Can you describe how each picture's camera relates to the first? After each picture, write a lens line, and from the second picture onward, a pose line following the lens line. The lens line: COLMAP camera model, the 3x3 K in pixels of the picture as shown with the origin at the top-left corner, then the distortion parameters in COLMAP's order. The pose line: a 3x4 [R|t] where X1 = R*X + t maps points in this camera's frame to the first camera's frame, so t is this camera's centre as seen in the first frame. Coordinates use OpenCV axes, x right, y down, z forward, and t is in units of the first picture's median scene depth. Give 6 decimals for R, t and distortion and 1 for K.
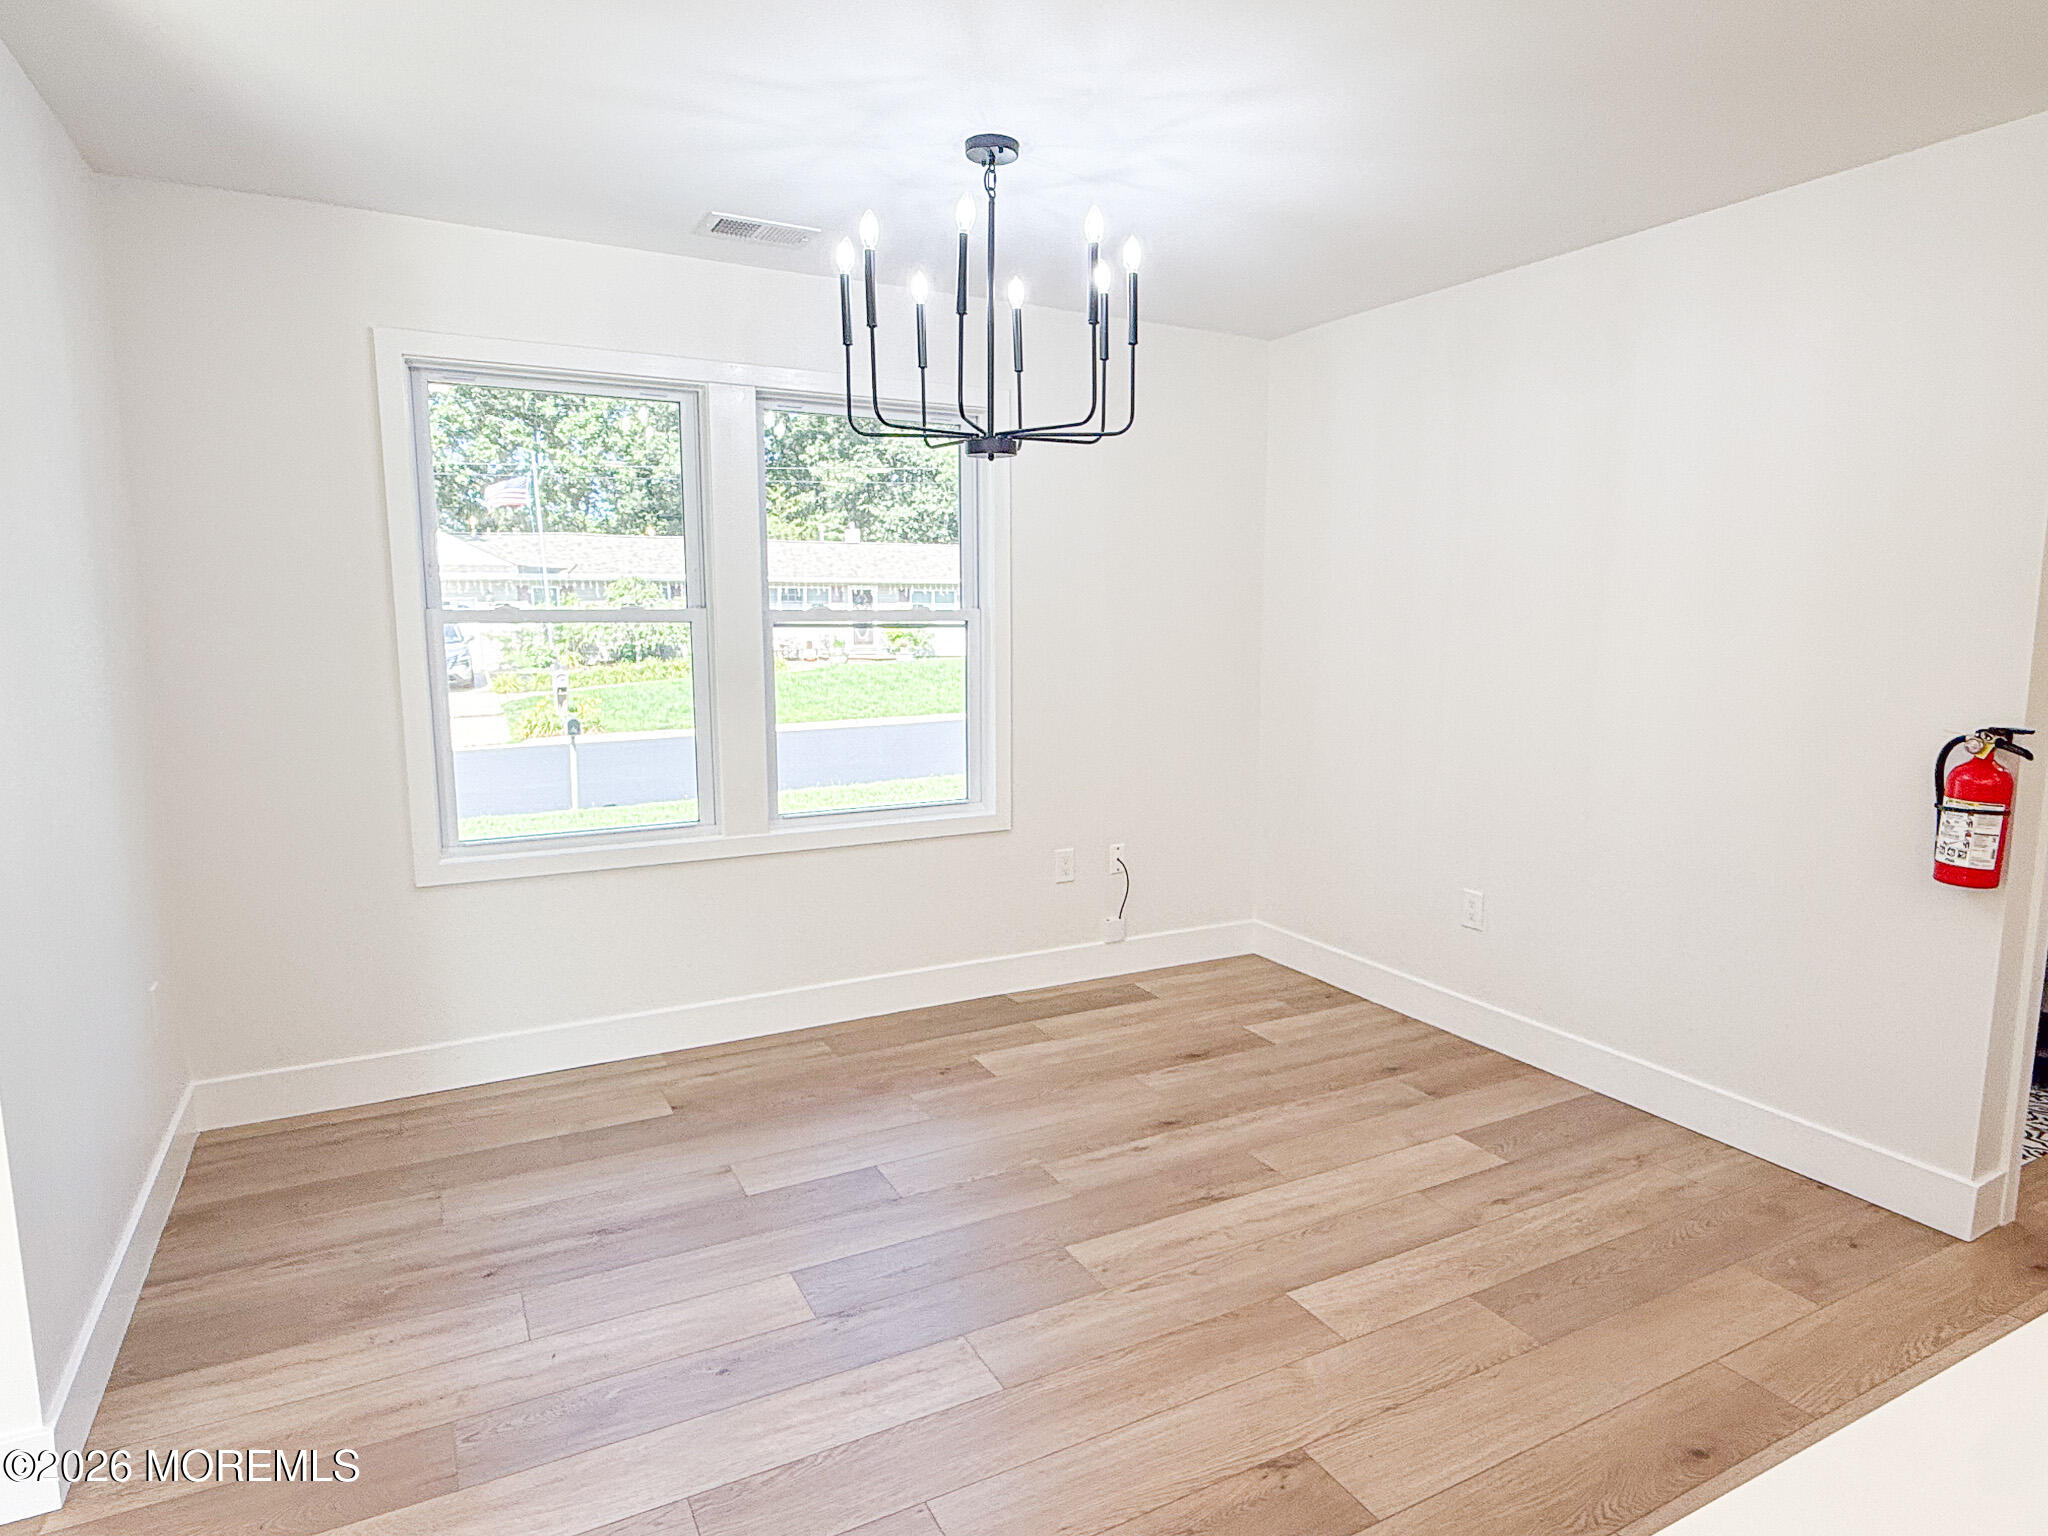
lens RADIAL K [[1175.8, 0, 1020.3], [0, 1175.8, 776.4], [0, 0, 1]] dist [0.002586, 0.000236]
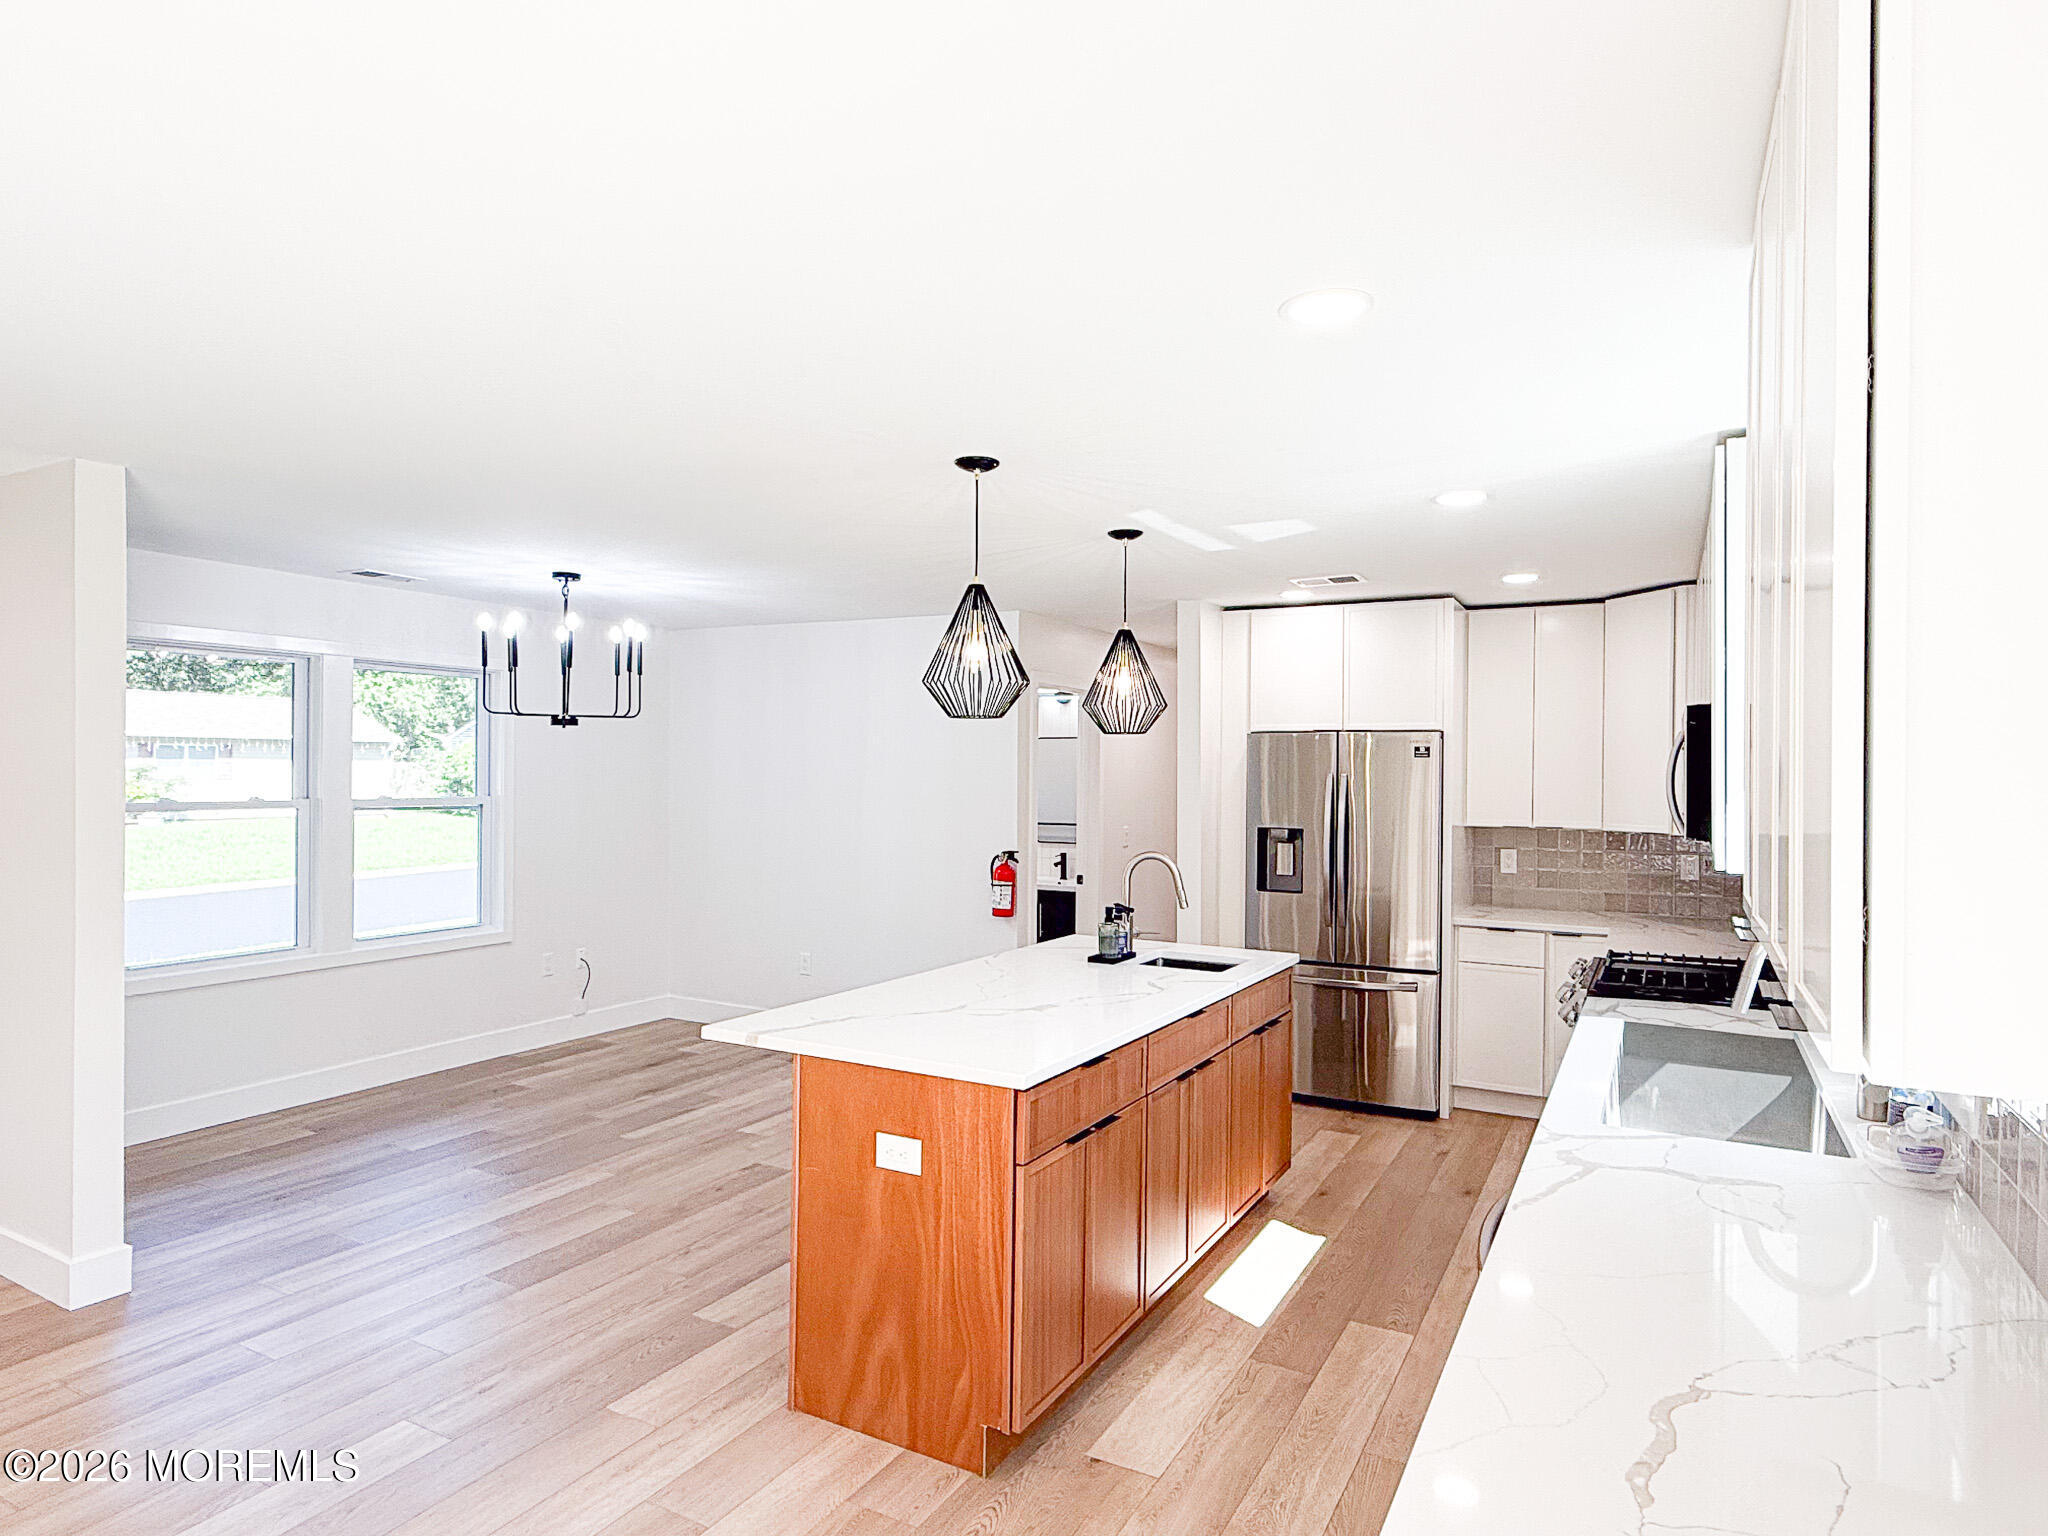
lens RADIAL K [[1175.8, 0, 1020.3], [0, 1175.8, 776.4], [0, 0, 1]] dist [0.002586, 0.000236]
pose [[0.839739, 0.003666, 0.542977, -0.391983], [0.067544, 0.991505, -0.111154, 0.065402], [-0.538772, 0.130015, 0.832358, -0.880284]]
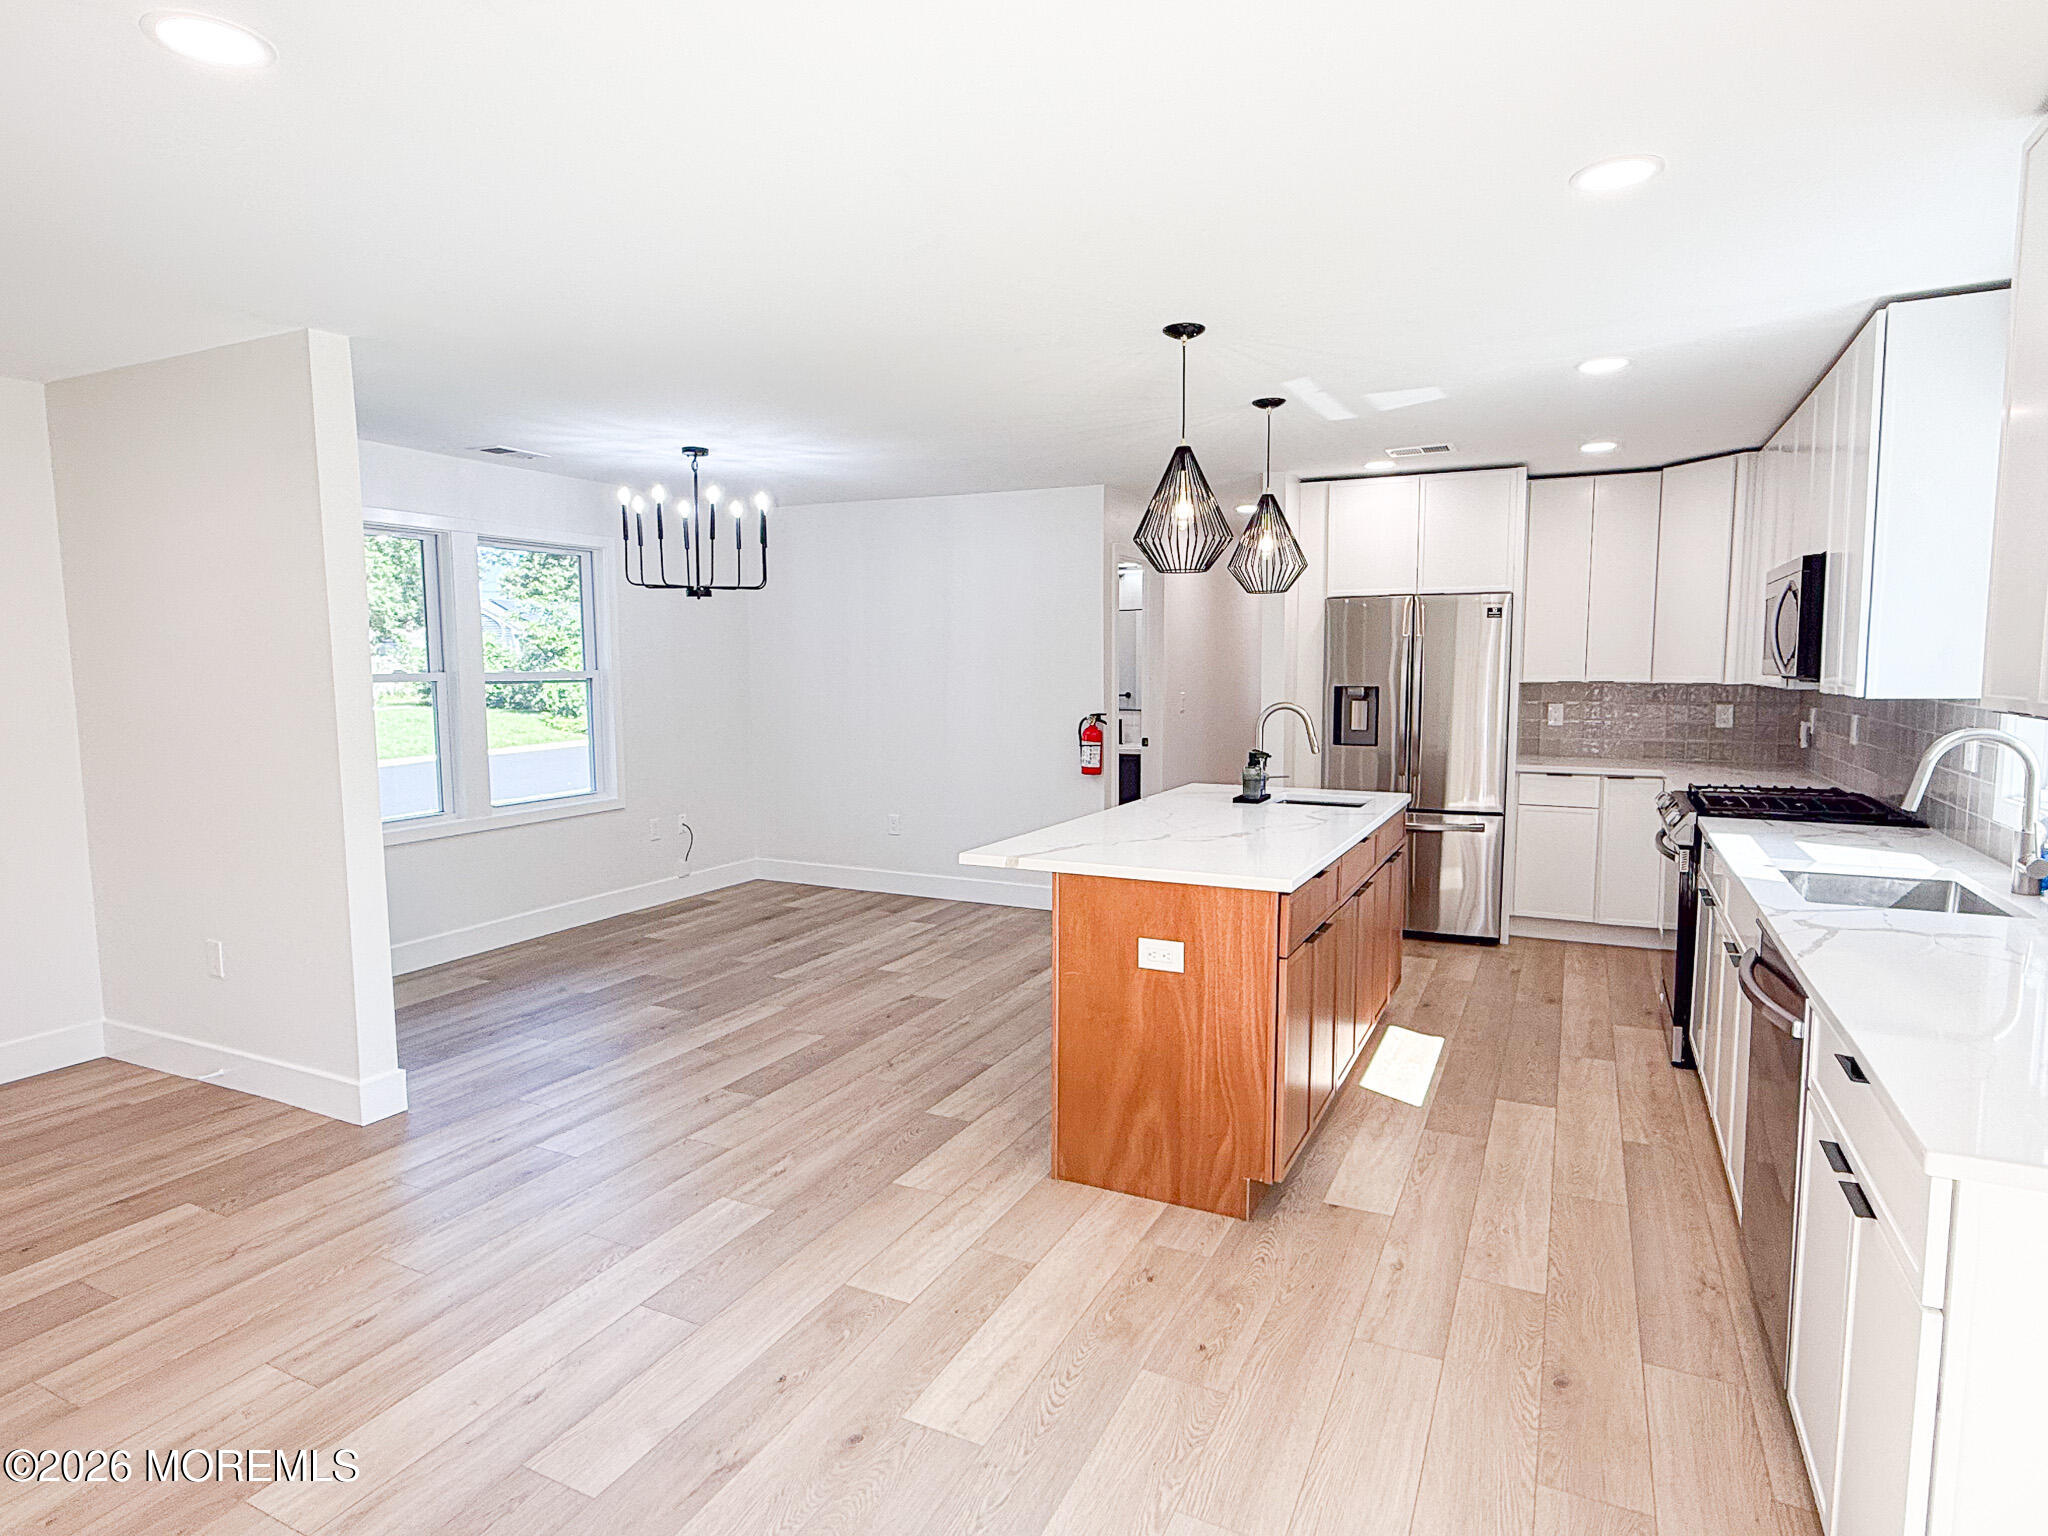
lens RADIAL K [[1134.4, 0, 1021.1], [0, 1134.4, 773.0], [0, 0, 1]] dist [0.002735, 0.000915]
pose [[0.813339, -0.064027, 0.578257, -0.637648], [0.087287, 0.996105, -0.012480, 0.089287], [-0.575205, 0.060625, 0.815760, -0.787794]]
